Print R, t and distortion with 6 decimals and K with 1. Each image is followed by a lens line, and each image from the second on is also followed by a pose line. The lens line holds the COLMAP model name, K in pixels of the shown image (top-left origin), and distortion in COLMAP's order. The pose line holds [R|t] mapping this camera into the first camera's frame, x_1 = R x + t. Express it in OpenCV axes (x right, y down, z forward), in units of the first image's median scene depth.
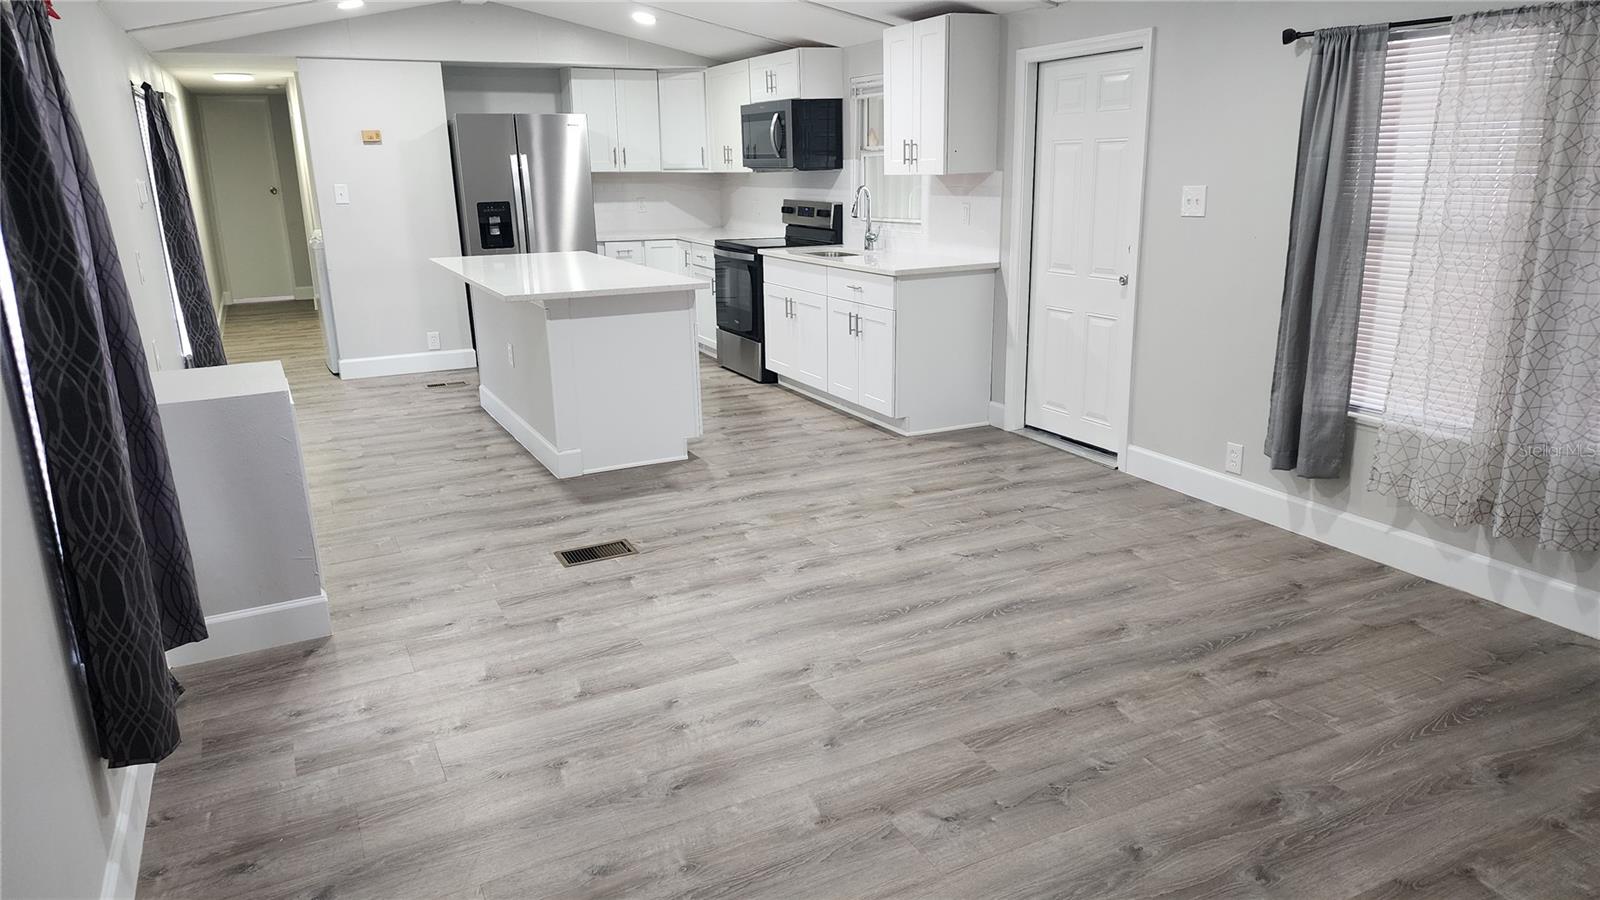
lens RADIAL K [[1076.9, 0, 798.5], [0, 1076.9, 470.6], [0, 0, 1]] dist [0.054246, -0.051660]
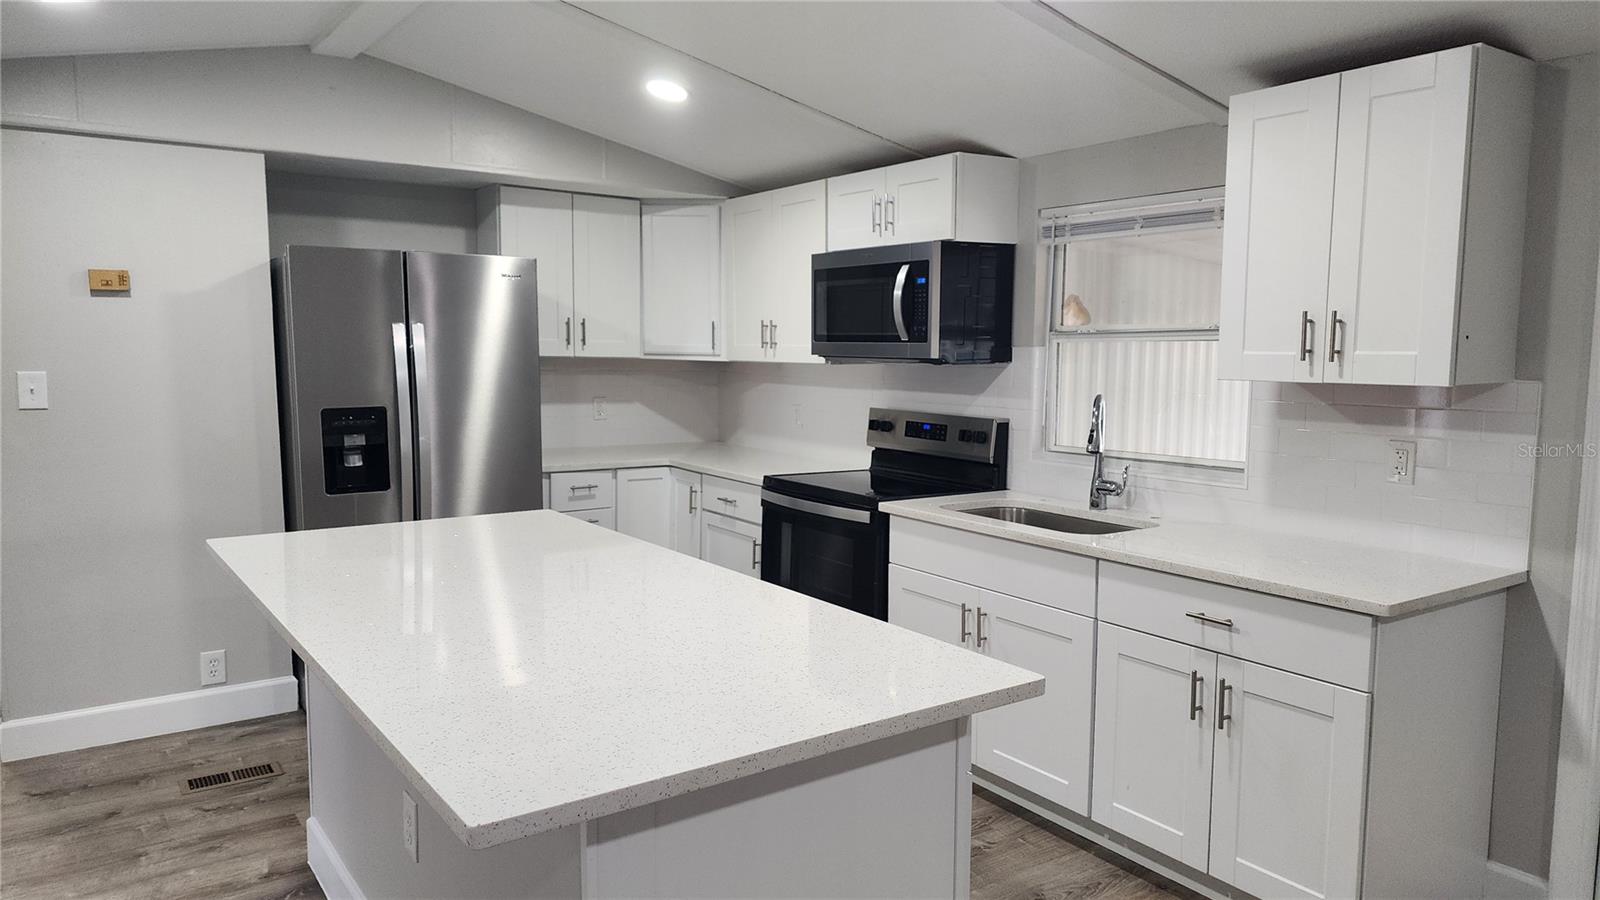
lens RADIAL K [[1060.1, 0, 827.5], [0, 1060.1, 469.8], [0, 0, 1]] dist [0.036411, -0.017225]
pose [[0.984414, 0.004180, 0.175816, -0.157849], [0.024114, 0.987068, -0.158480, -0.140725], [-0.174205, 0.160250, 0.971583, 0.496241]]
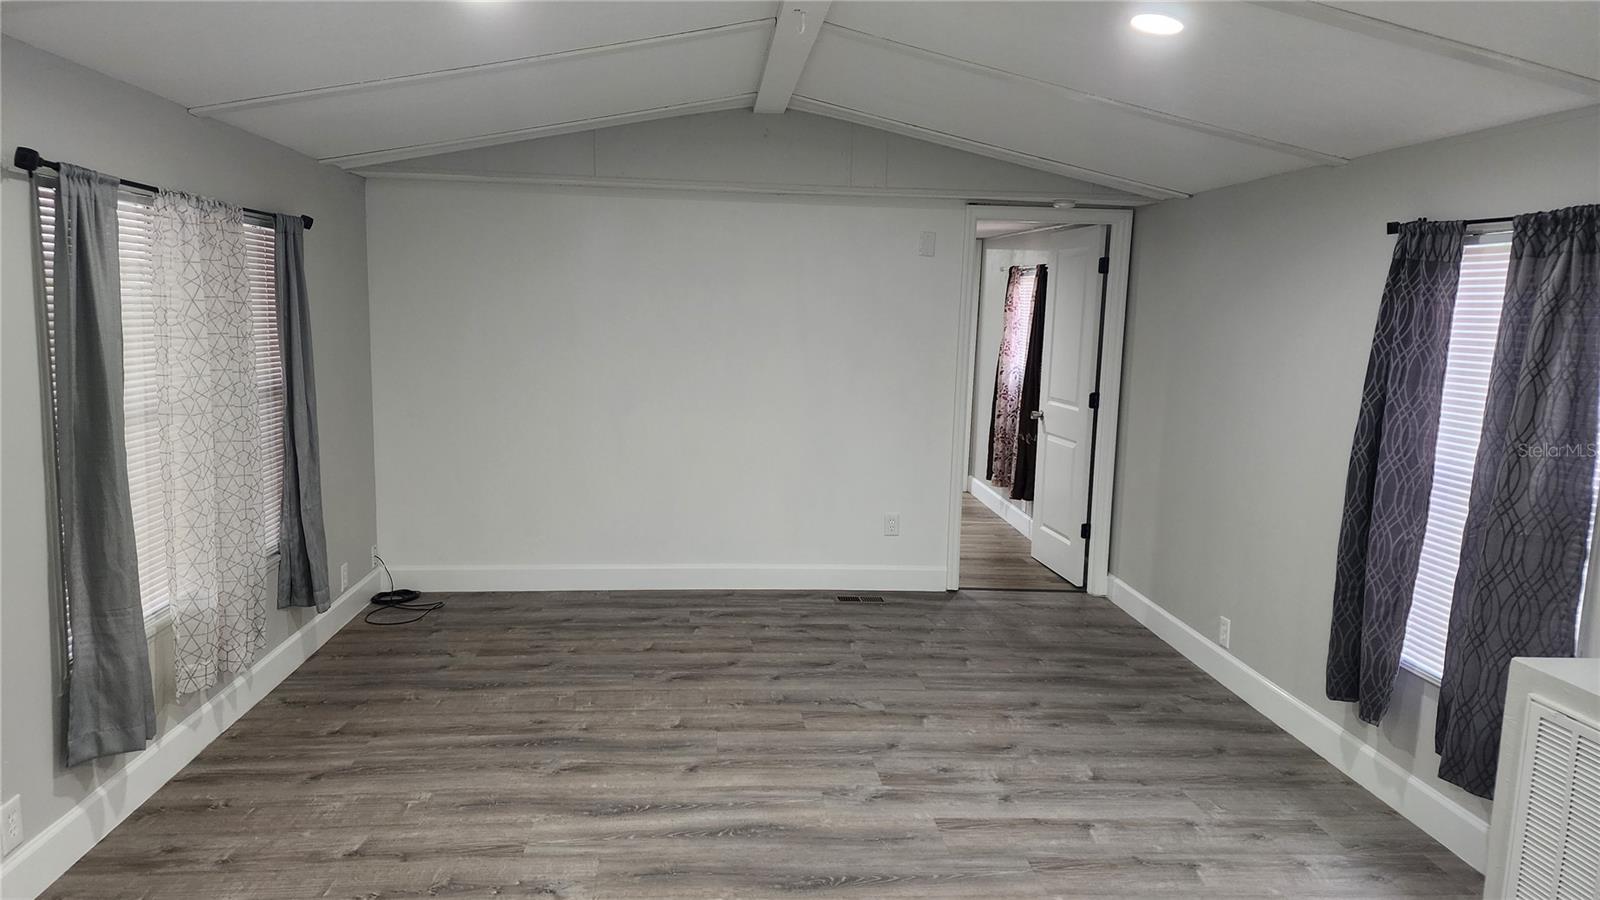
lens RADIAL K [[1076.9, 0, 797.7], [0, 1076.9, 453.8], [0, 0, 1]] dist [0.054246, -0.051660]
pose [[-0.933529, -0.053261, 0.354525, -0.131017], [0.090765, 0.921571, 0.377451, -0.250657], [-0.346823, 0.384540, -0.855478, 0.836674]]
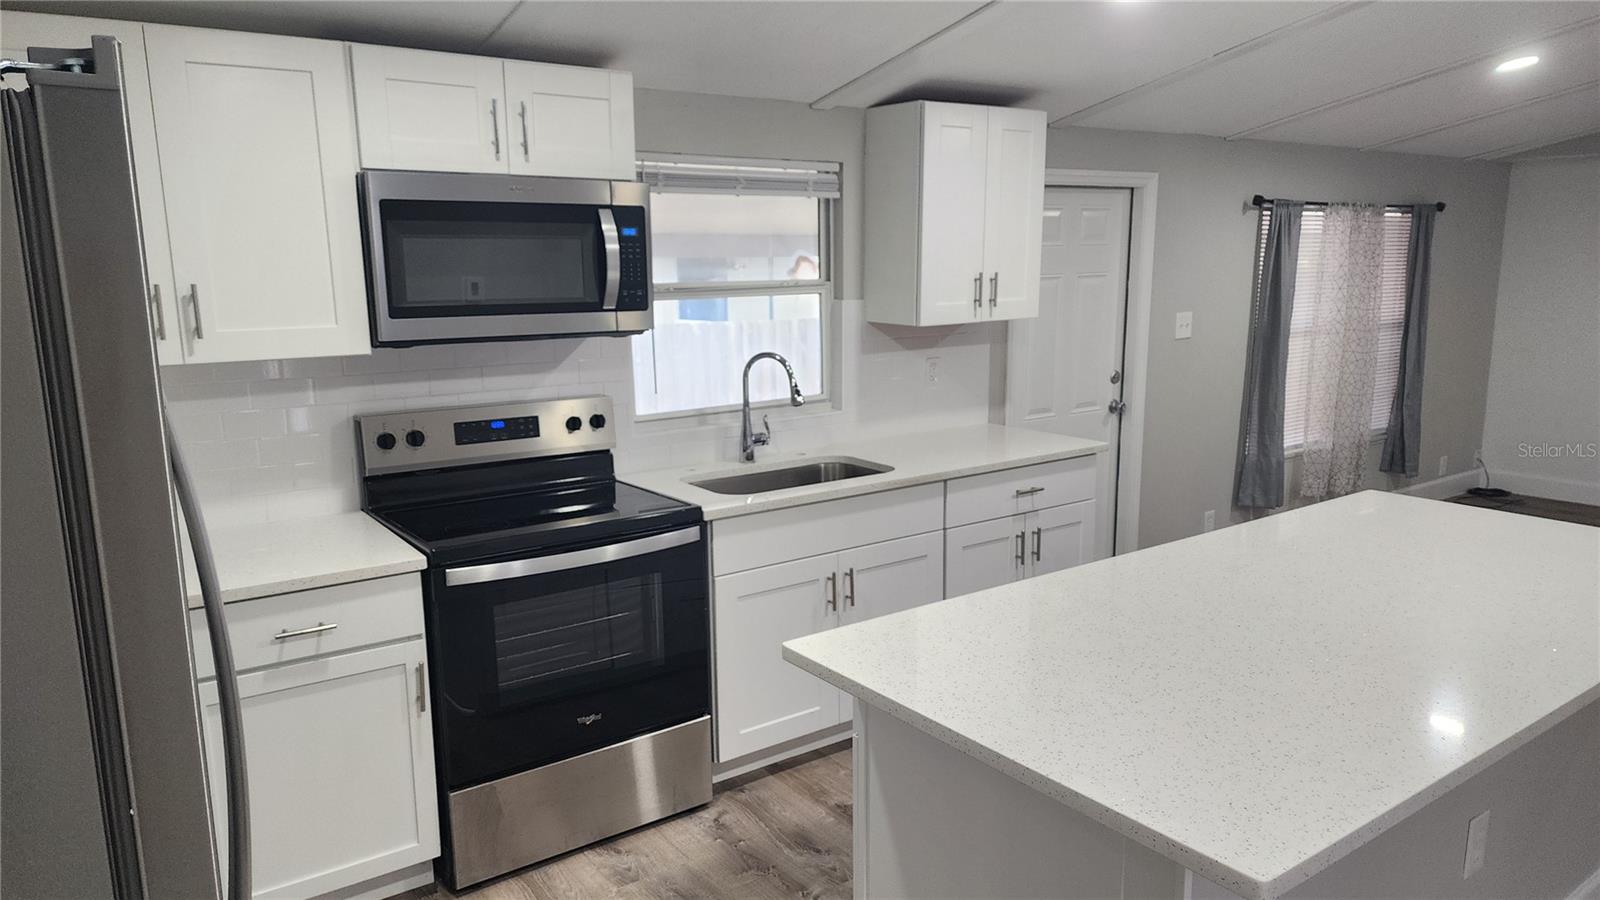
lens RADIAL K [[1076.9, 0, 799.2], [0, 1076.9, 471.2], [0, 0, 1]] dist [0.054246, -0.051660]
pose [[-0.167588, -0.173326, 0.970501, -0.468612], [0.286879, 0.933249, 0.216211, -0.306787], [-0.943194, 0.314651, -0.106678, 1.015718]]
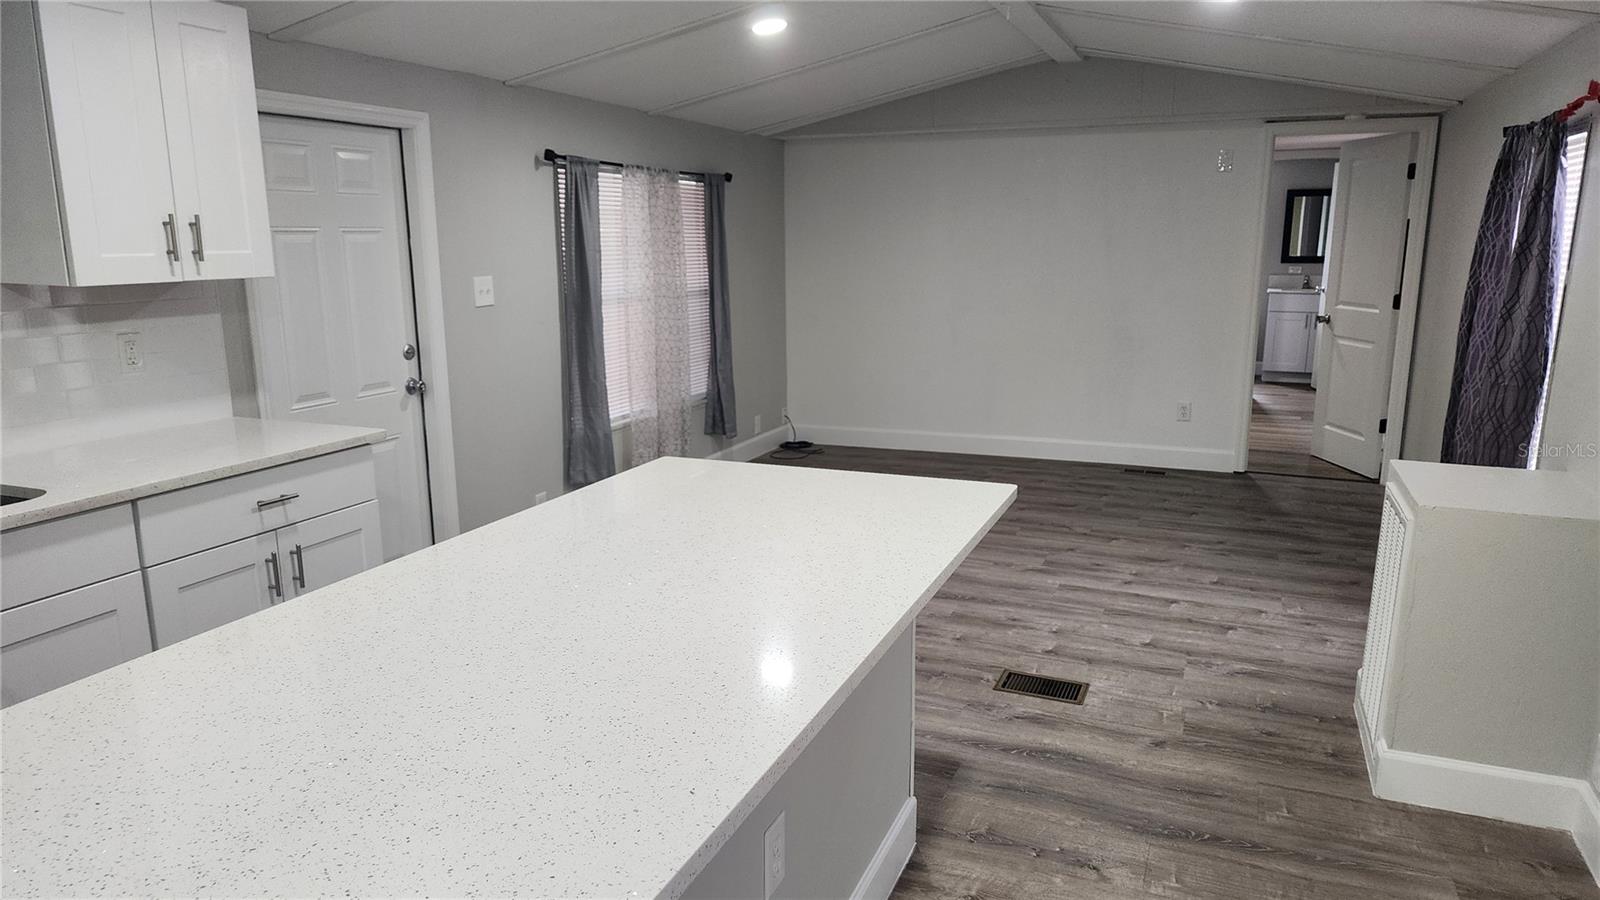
lens RADIAL K [[1076.9, 0, 801.2], [0, 1076.9, 478.3], [0, 0, 1]] dist [0.054246, -0.051660]
pose [[-0.668122, -0.142576, 0.730263, -0.403109], [0.221320, 0.898962, 0.378000, -0.268059], [-0.710373, 0.414172, -0.569062, 0.942475]]
